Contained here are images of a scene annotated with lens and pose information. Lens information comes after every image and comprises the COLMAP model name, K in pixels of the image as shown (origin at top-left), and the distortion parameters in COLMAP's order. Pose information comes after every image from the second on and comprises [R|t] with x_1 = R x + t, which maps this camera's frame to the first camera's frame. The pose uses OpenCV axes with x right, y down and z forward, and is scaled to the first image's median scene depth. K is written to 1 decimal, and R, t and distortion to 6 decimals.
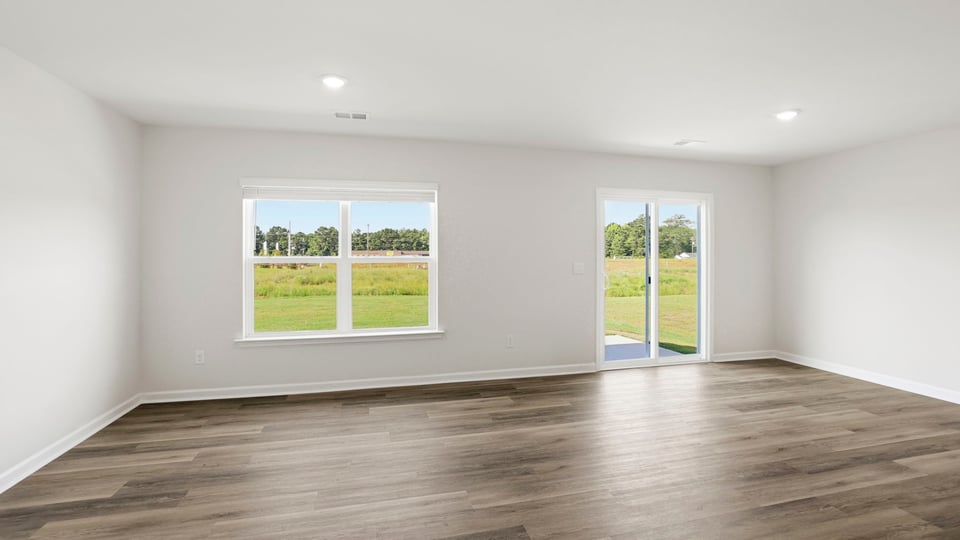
lens RADIAL K [[415.0, 0, 466.2], [0, 415.0, 260.7], [0, 0, 1]] dist [-0.027231, 0.000543]
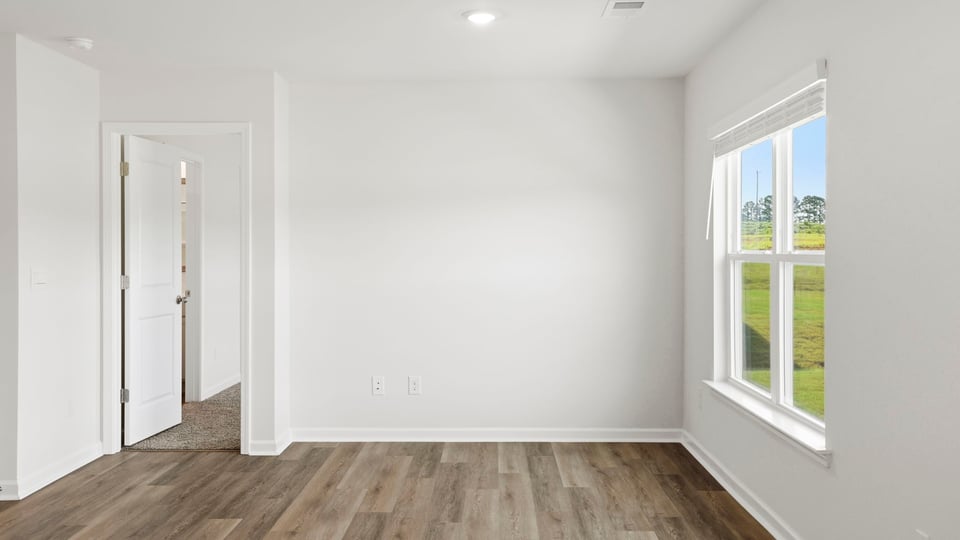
lens RADIAL K [[912.8, 0, 476.9], [0, 912.8, 229.8], [0, 0, 1]] dist [0.041989, 0.008963]
pose [[-0.245350, -0.025901, -0.969089, 0.966044], [-0.007181, 0.999664, -0.024900, -0.003696], [0.969408, 0.000850, -0.245454, 1.043010]]
